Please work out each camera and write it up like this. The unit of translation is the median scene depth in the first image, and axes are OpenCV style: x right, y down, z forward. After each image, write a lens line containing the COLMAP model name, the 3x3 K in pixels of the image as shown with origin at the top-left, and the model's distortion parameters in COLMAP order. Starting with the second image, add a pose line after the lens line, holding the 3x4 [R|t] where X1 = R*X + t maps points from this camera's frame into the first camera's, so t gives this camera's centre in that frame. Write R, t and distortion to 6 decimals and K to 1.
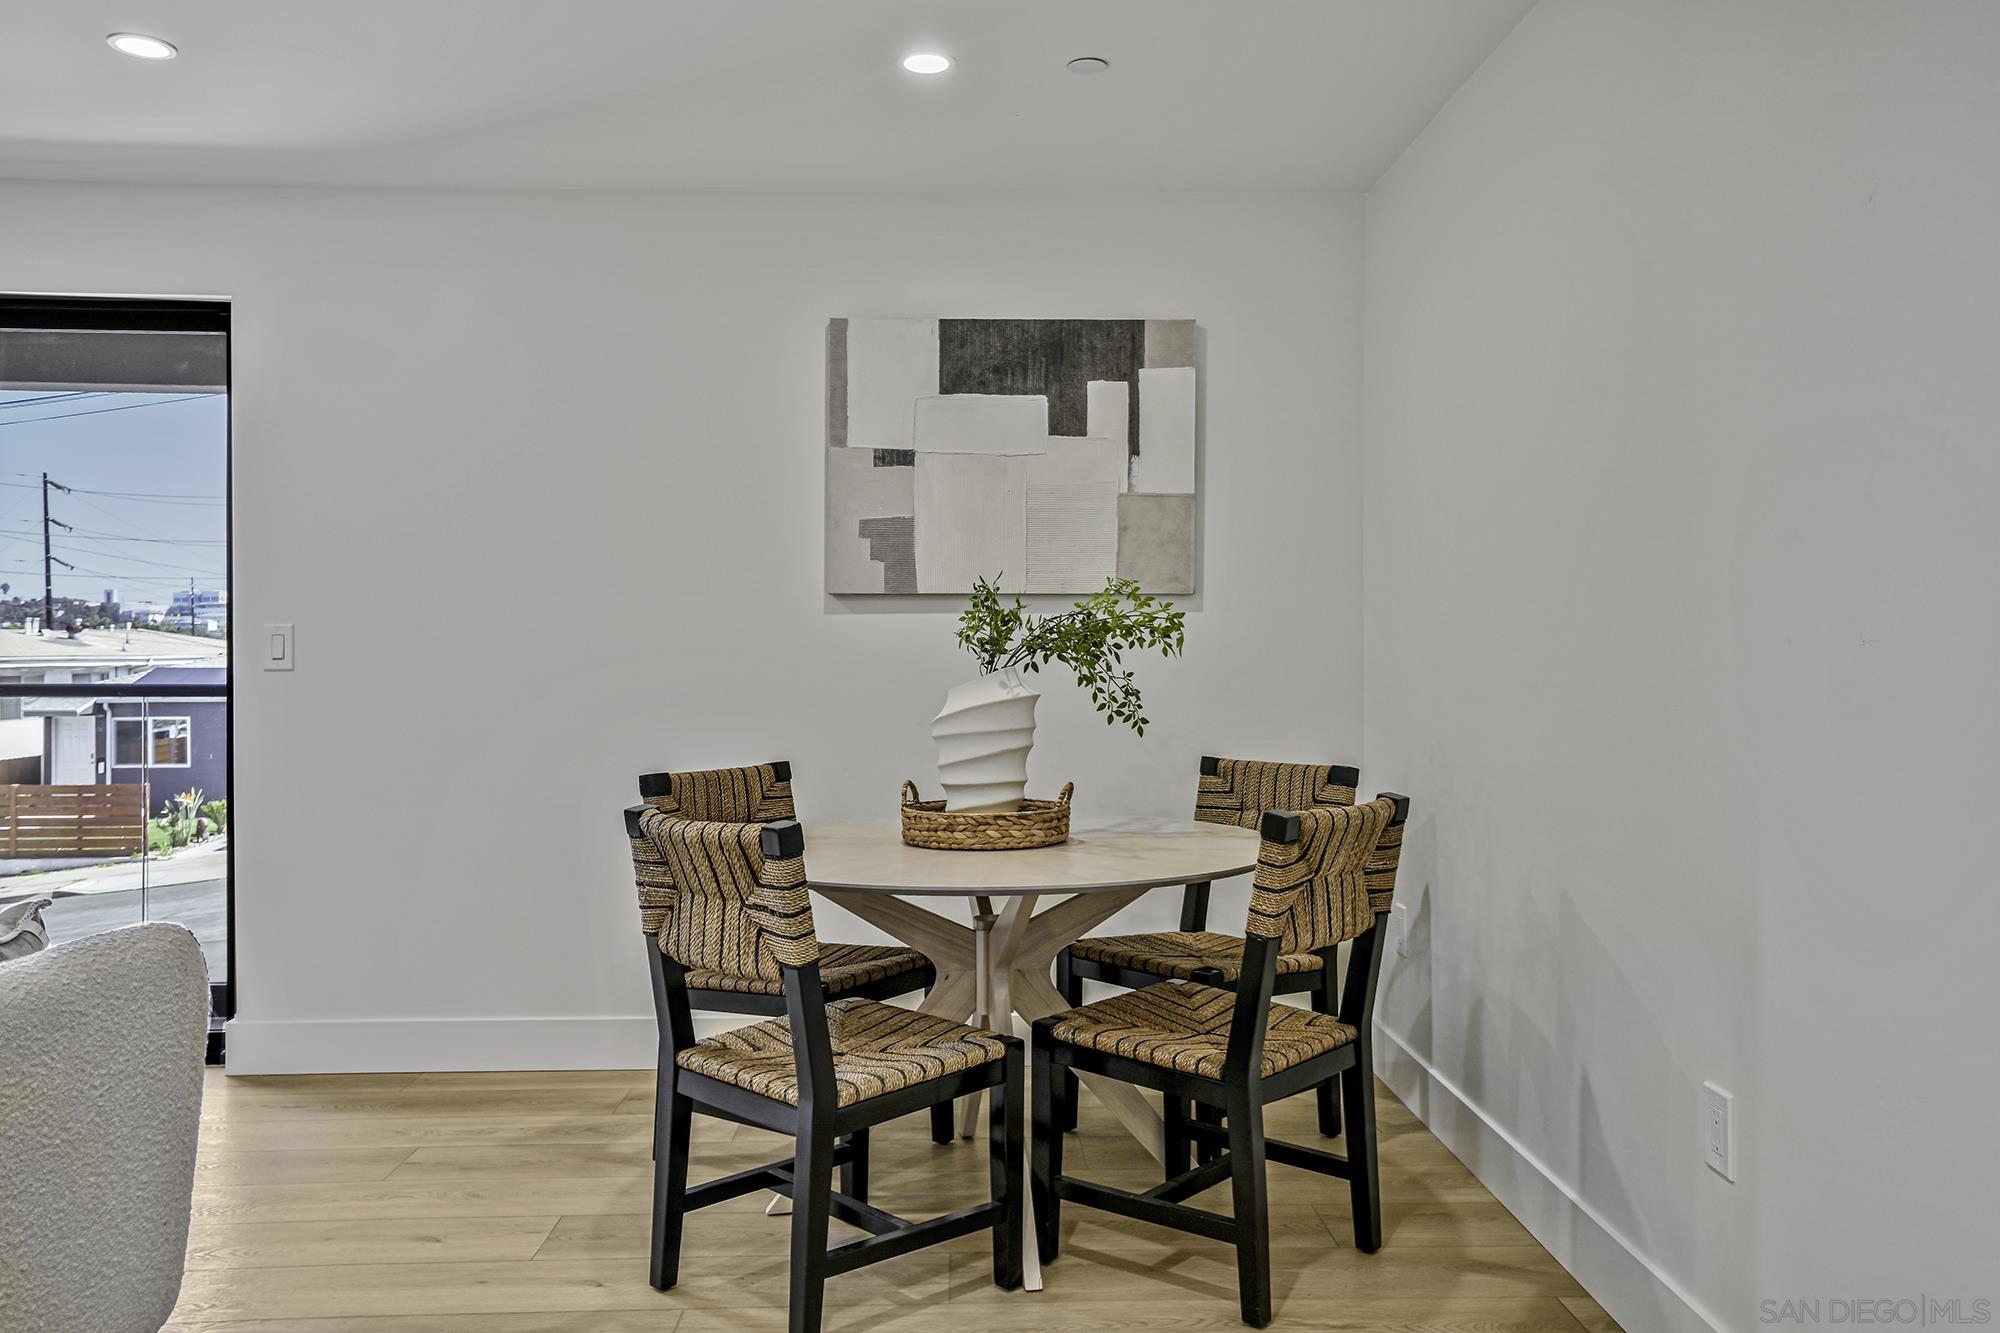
lens RADIAL K [[1509.0, 0, 996.7], [0, 1509.0, 604.4], [0, 0, 1]] dist [0.010031, 0.001876]
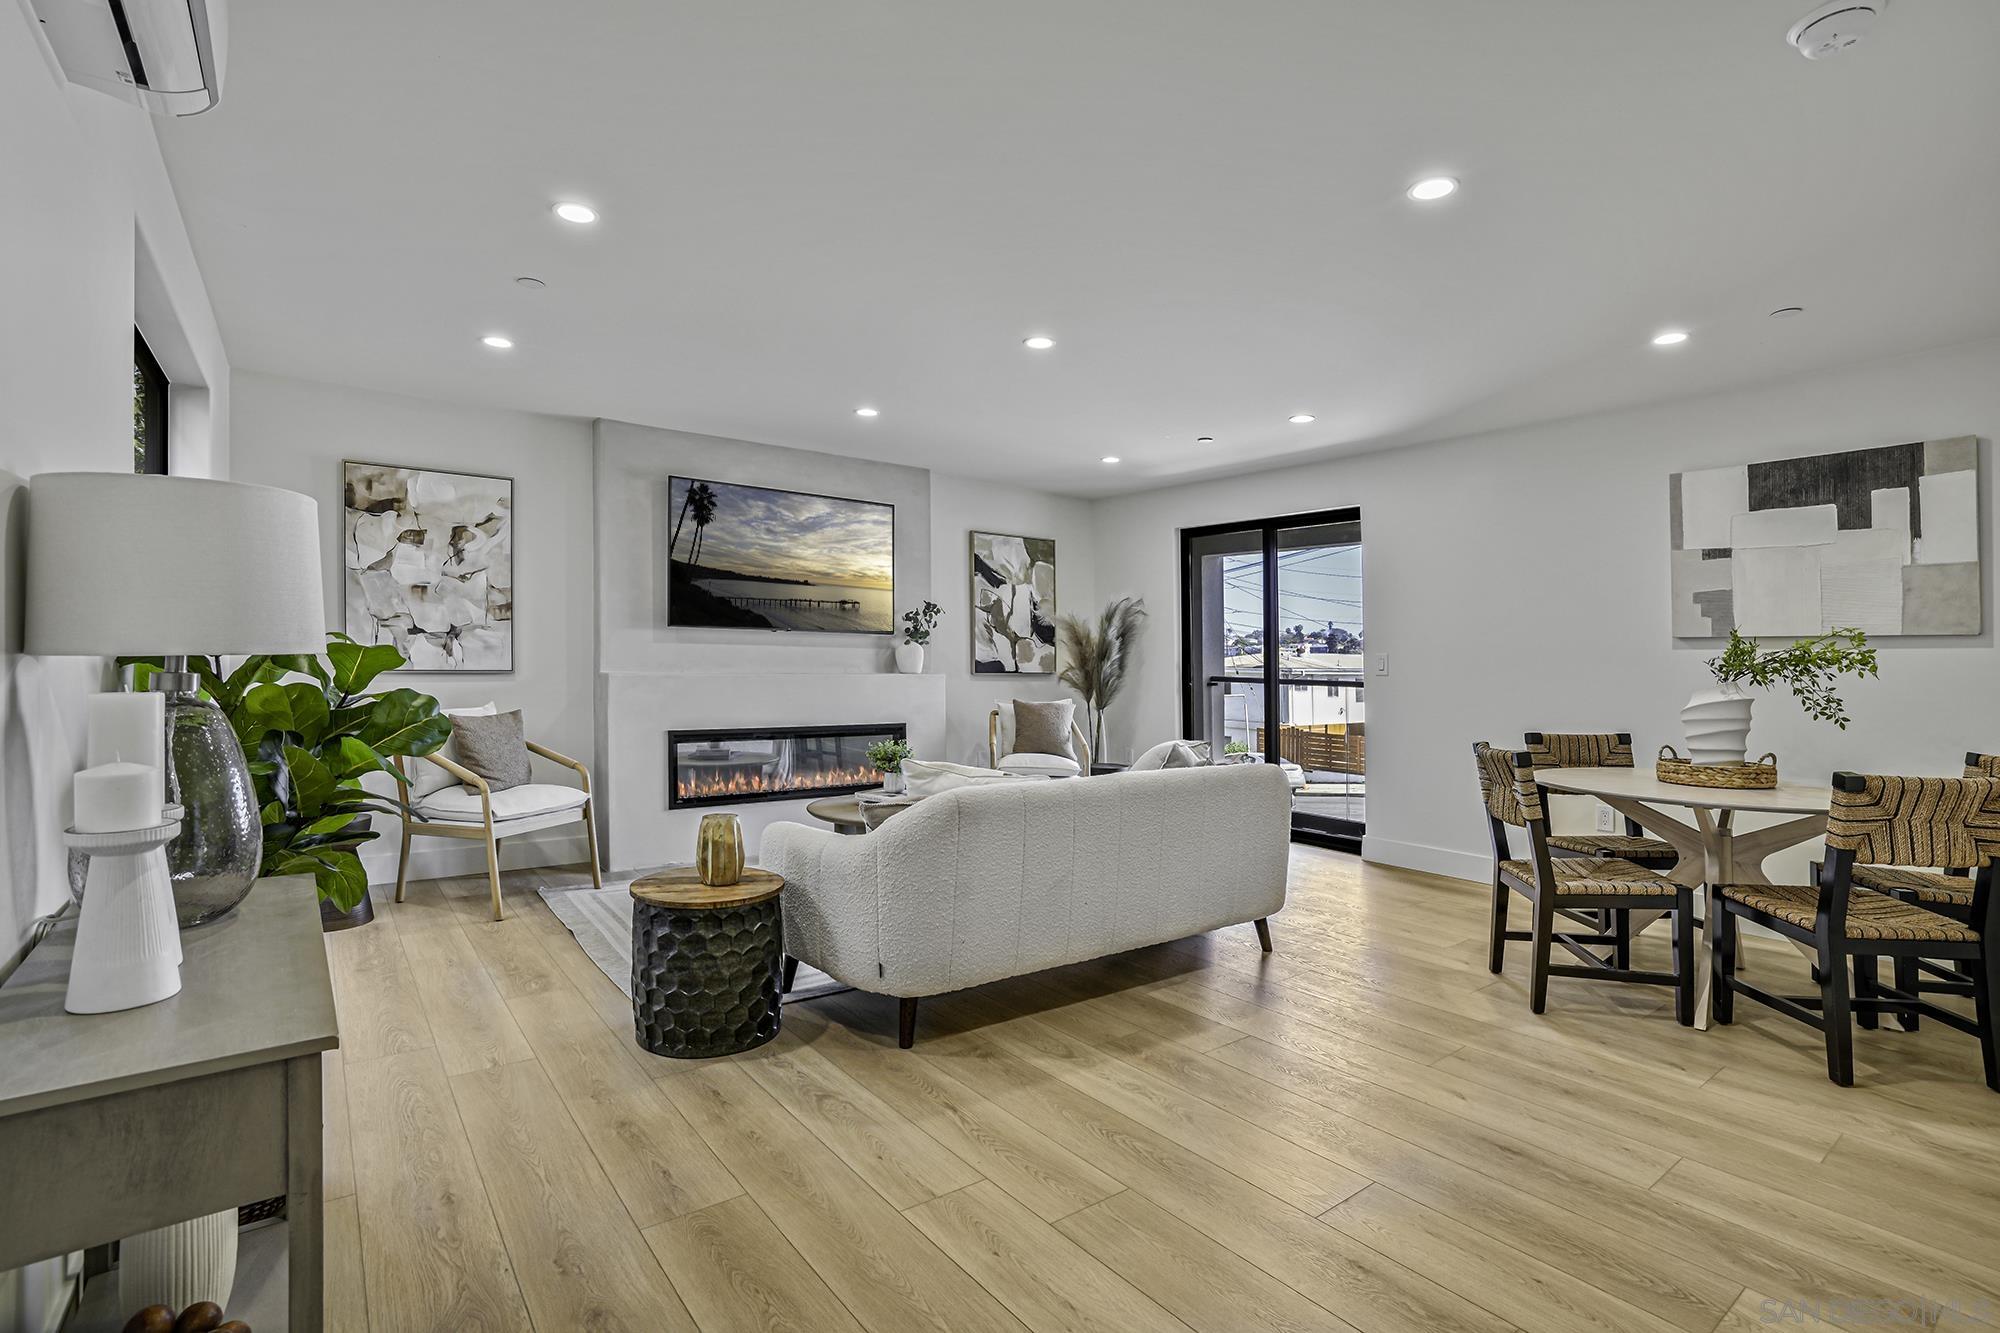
lens RADIAL K [[935.3, 0, 997.5], [0, 935.3, 659.8], [0, 0, 1]] dist [-0.070505, 0.033491]
pose [[0.569603, 0.008150, -0.821879, 0.358933], [0.009053, 0.999828, 0.016189, -0.006733], [0.821870, -0.016662, 0.569432, -0.238131]]
